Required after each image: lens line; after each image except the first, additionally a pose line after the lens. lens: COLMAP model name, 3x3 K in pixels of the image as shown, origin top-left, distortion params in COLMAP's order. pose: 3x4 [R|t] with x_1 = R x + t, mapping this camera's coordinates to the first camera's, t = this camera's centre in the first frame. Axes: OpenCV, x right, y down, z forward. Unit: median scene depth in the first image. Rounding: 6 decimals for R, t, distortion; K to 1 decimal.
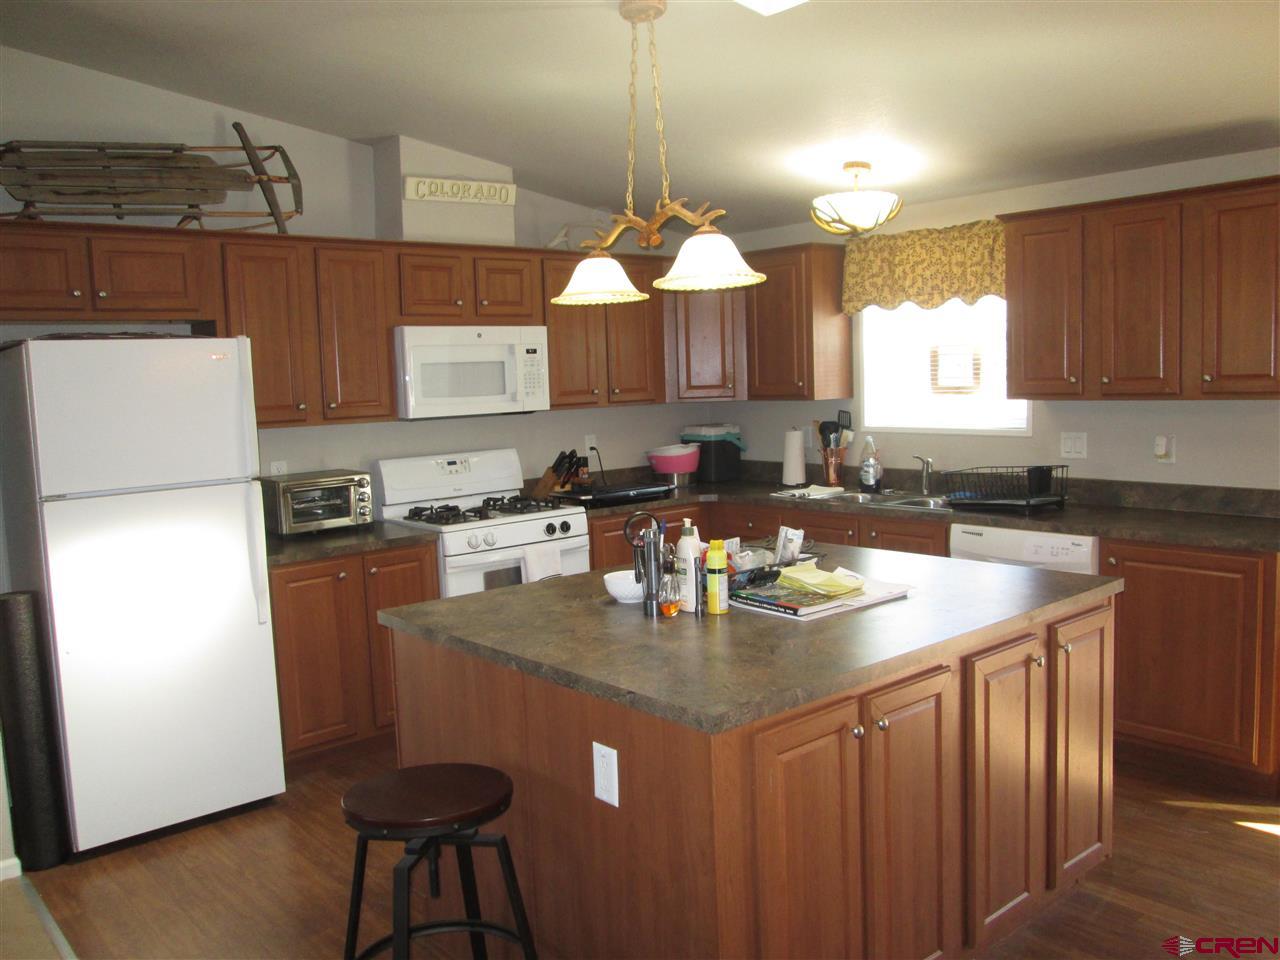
lens RADIAL K [[1052.4, 0, 627.9], [0, 1052.4, 471.9], [0, 0, 1]] dist [-0.055645, 0.024461]
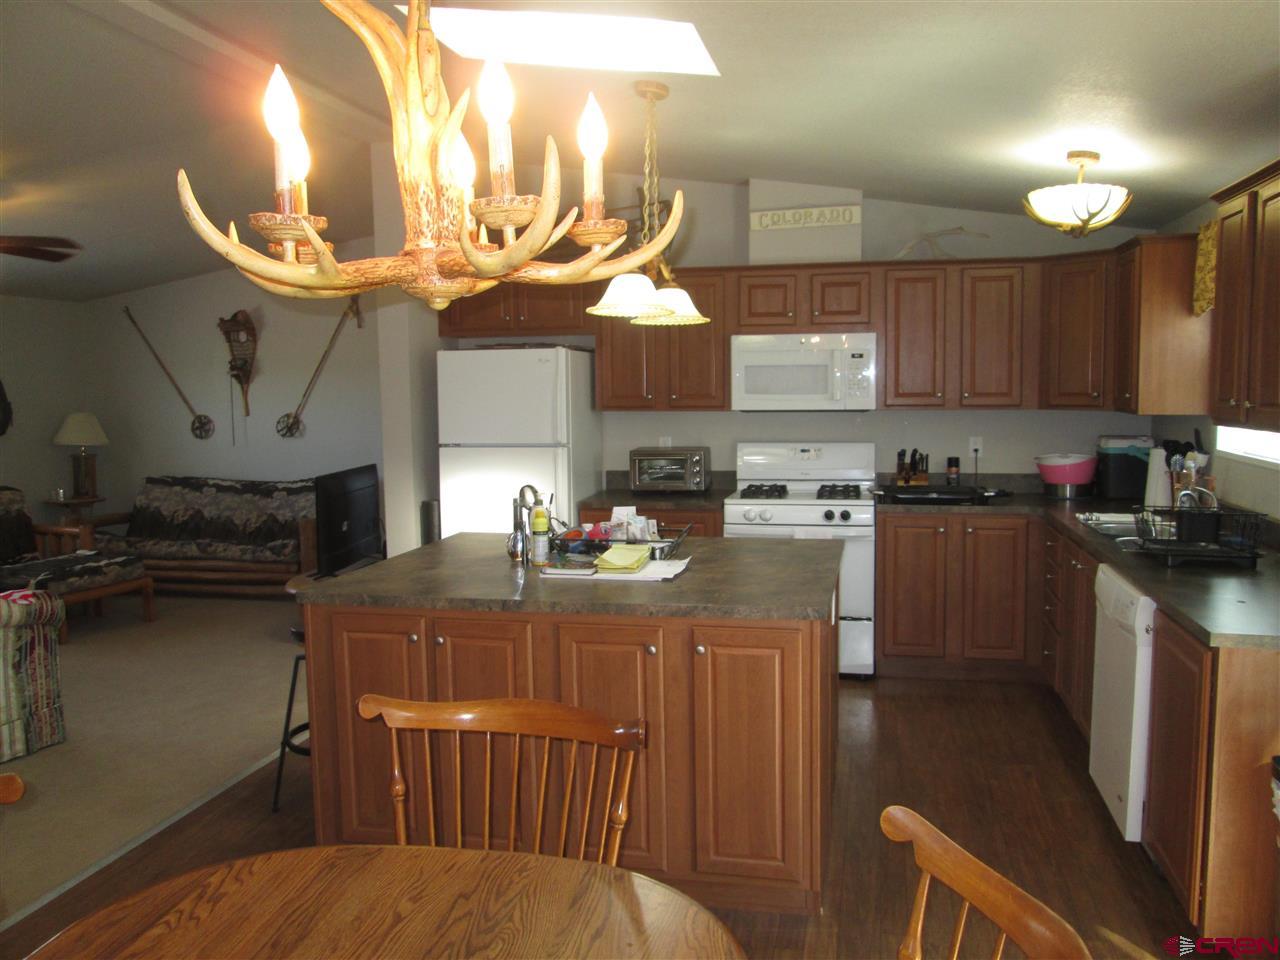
lens RADIAL K [[1052.4, 0, 636.9], [0, 1052.4, 469.6], [0, 0, 1]] dist [-0.055645, 0.024461]
pose [[0.600657, 0.095062, -0.793835, 0.688526], [-0.084189, 0.994906, 0.055438, -0.039208], [0.795062, 0.033533, 0.605601, 0.157942]]
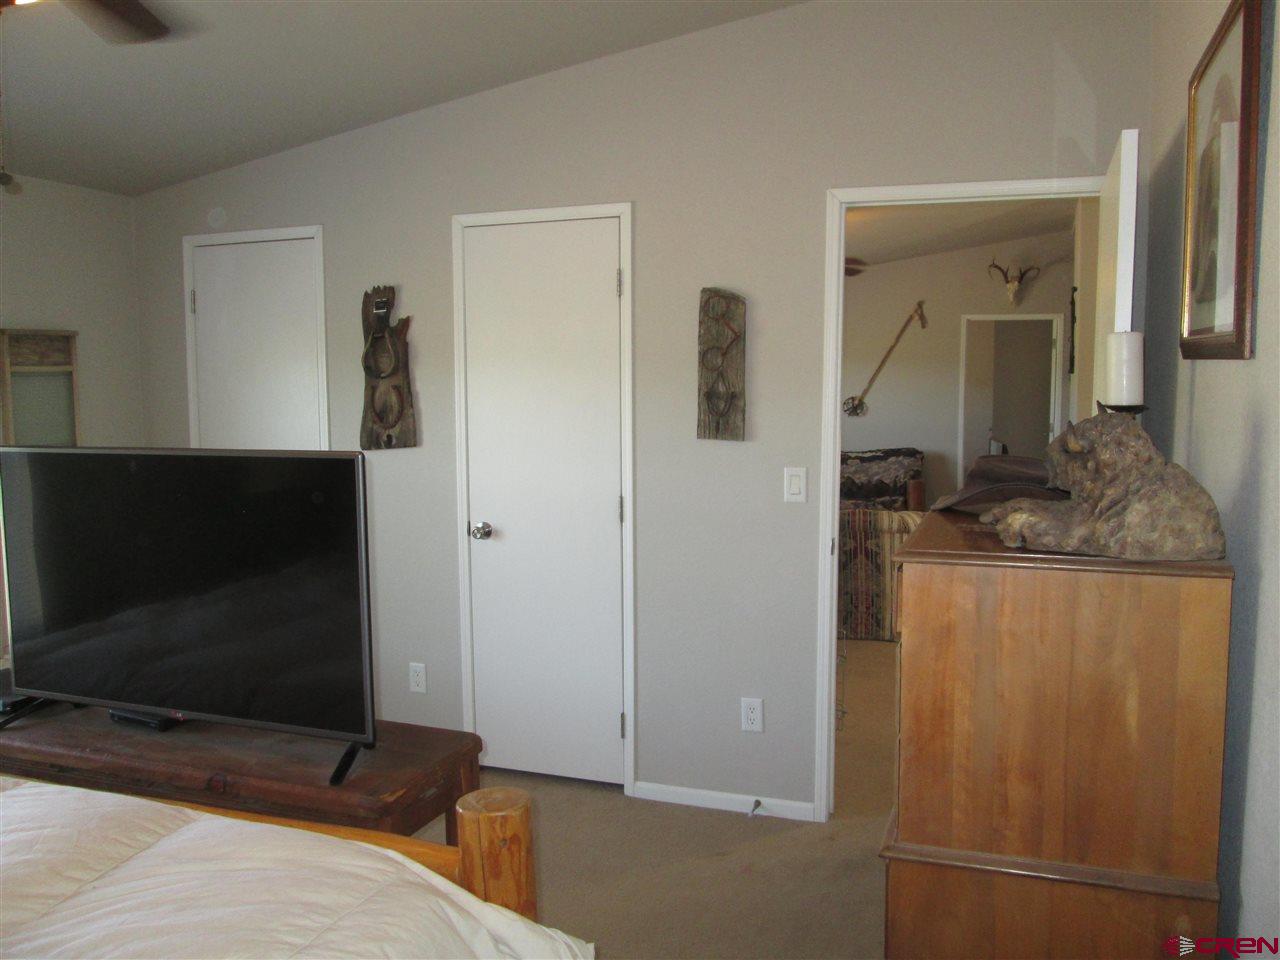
lens RADIAL K [[1052.4, 0, 638.0], [0, 1052.4, 479.0], [0, 0, 1]] dist [-0.055645, 0.024461]
pose [[0.485825, 0.122597, -0.865416, 0.606918], [-0.111128, 0.990743, 0.077966, 0.064875], [0.866963, 0.058294, 0.494952, -0.708664]]
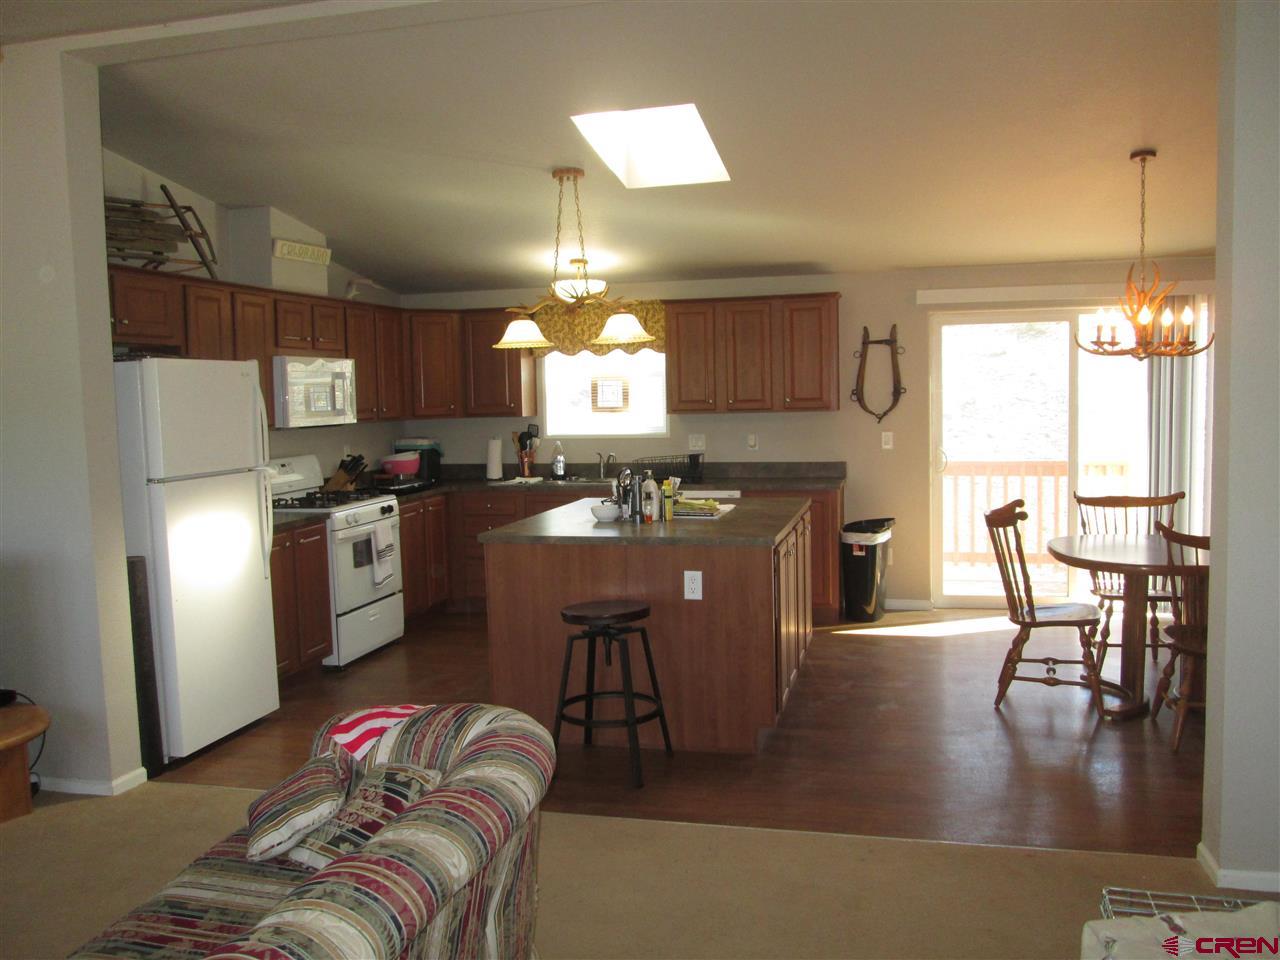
lens RADIAL K [[1052.4, 0, 625.9], [0, 1052.4, 472.4], [0, 0, 1]] dist [-0.055645, 0.024461]
pose [[0.821301, -0.026695, 0.569870, -0.580194], [0.047894, 0.998605, -0.022248, 0.050546], [-0.568481, 0.045565, 0.821434, -0.273784]]
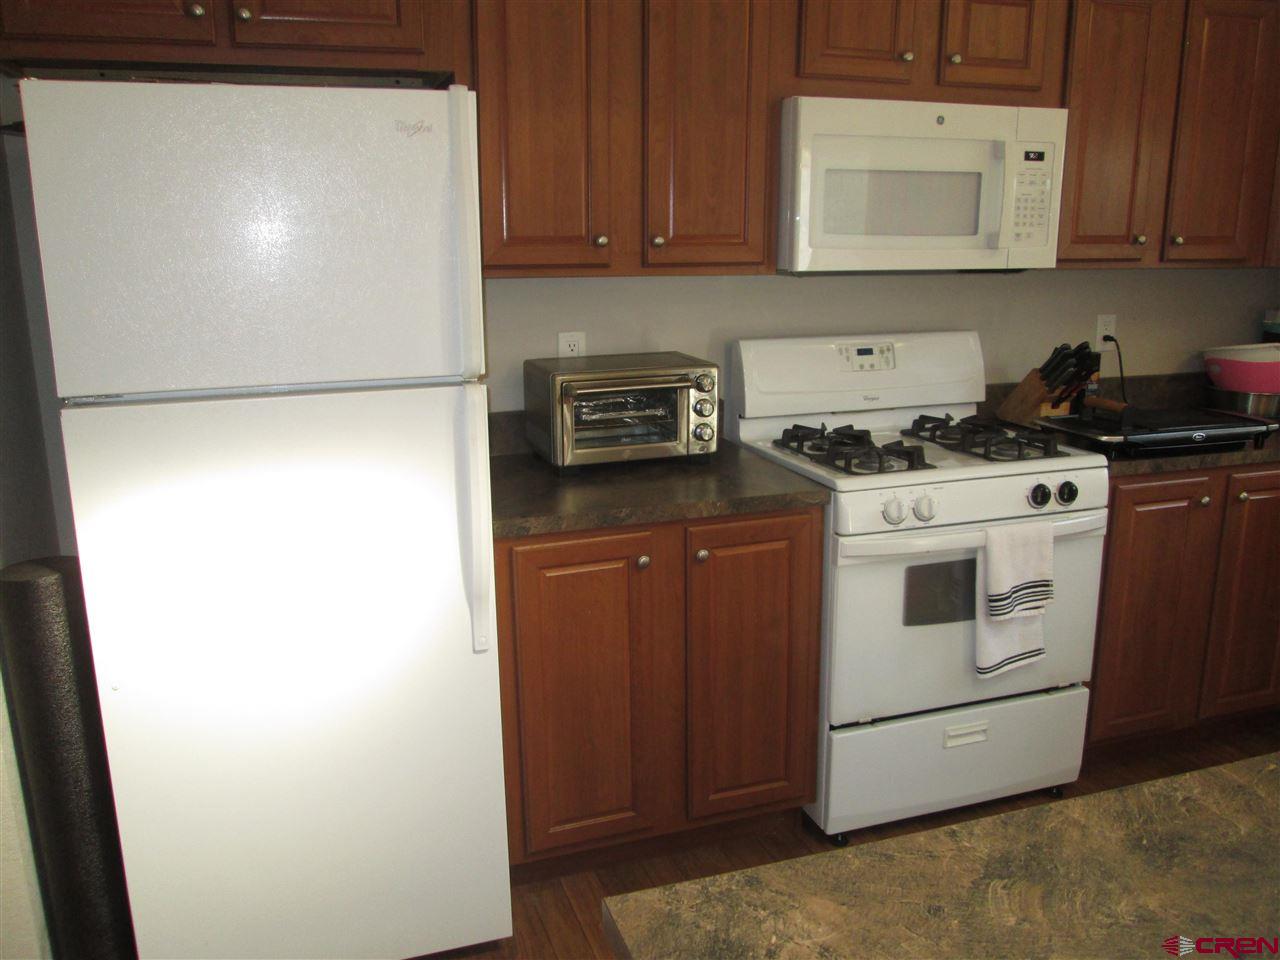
lens RADIAL K [[1052.4, 0, 634.4], [0, 1052.4, 471.7], [0, 0, 1]] dist [-0.055645, 0.024461]
pose [[0.929103, 0.117023, -0.350817, -0.080189], [-0.065007, 0.985523, 0.156581, -0.027263], [0.364062, -0.122675, 0.923261, 0.437804]]
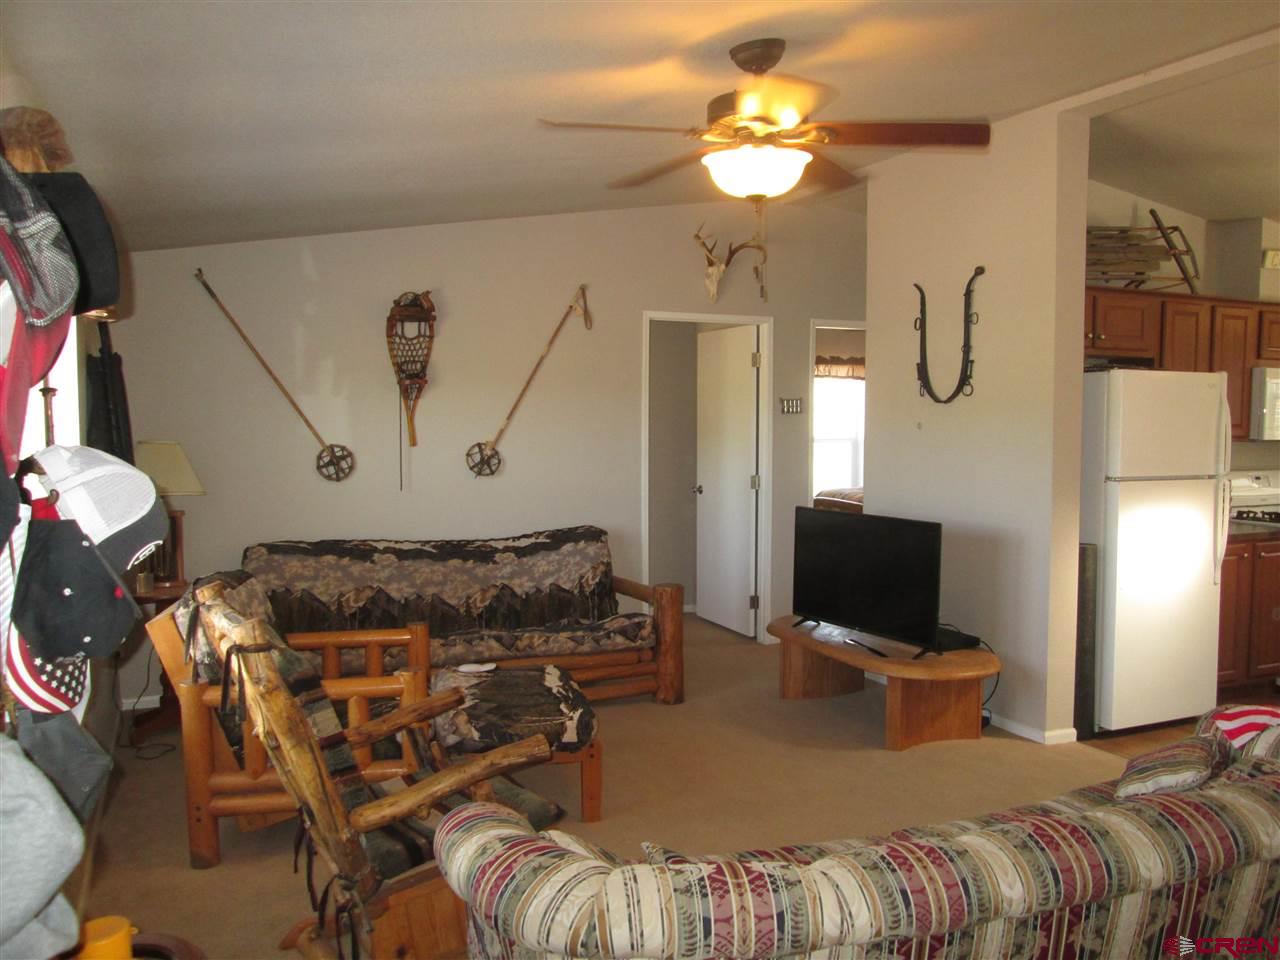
lens RADIAL K [[1052.4, 0, 644.9], [0, 1052.4, 472.3], [0, 0, 1]] dist [-0.055645, 0.024461]
pose [[0.956395, 0.059933, -0.285862, -0.545643], [-0.068810, 0.997407, -0.021103, 0.064265], [0.283856, 0.039853, 0.958038, -0.398797]]
